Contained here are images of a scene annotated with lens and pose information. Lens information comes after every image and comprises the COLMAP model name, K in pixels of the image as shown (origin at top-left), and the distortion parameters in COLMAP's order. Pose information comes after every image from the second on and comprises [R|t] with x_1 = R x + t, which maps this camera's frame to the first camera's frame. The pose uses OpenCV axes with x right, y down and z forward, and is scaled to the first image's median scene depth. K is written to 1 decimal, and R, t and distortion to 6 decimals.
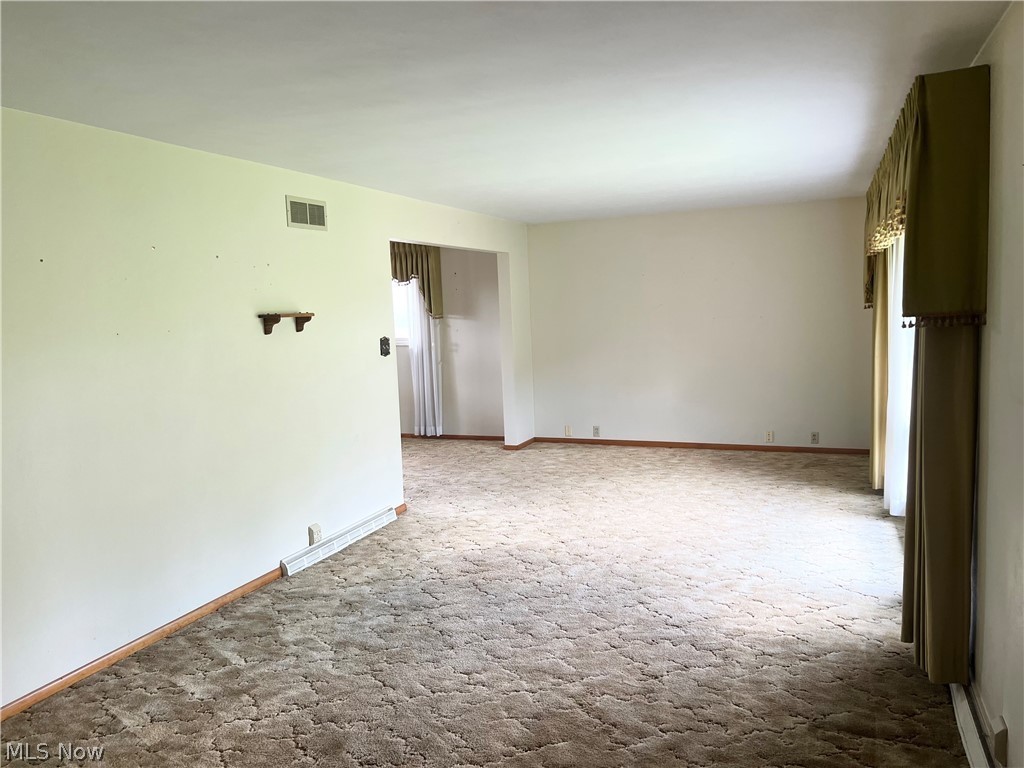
lens RADIAL K [[769.2, 0, 512.0], [0, 769.2, 384.0], [0, 0, 1]] dist [0.063301, -0.063378]
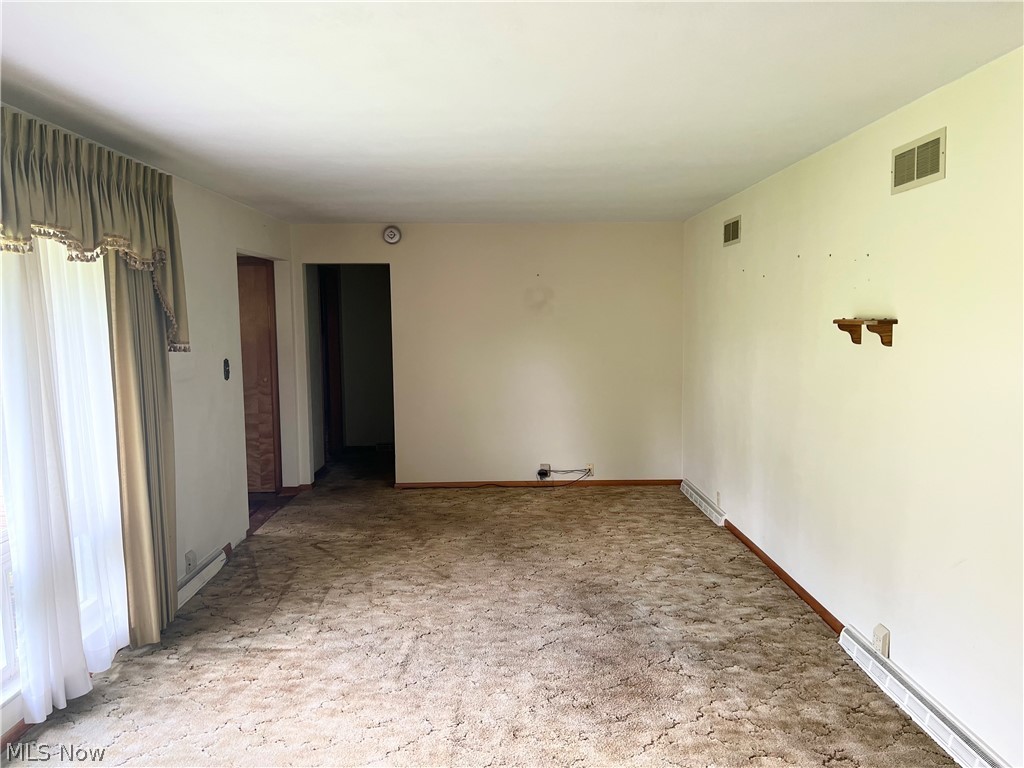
lens RADIAL K [[769.2, 0, 512.0], [0, 769.2, 384.0], [0, 0, 1]] dist [0.063301, -0.063378]
pose [[-0.919338, 0.088486, -0.383390, 0.312850], [0.008556, 0.978650, 0.205356, -0.185363], [0.393376, 0.185511, -0.900467, 1.546632]]
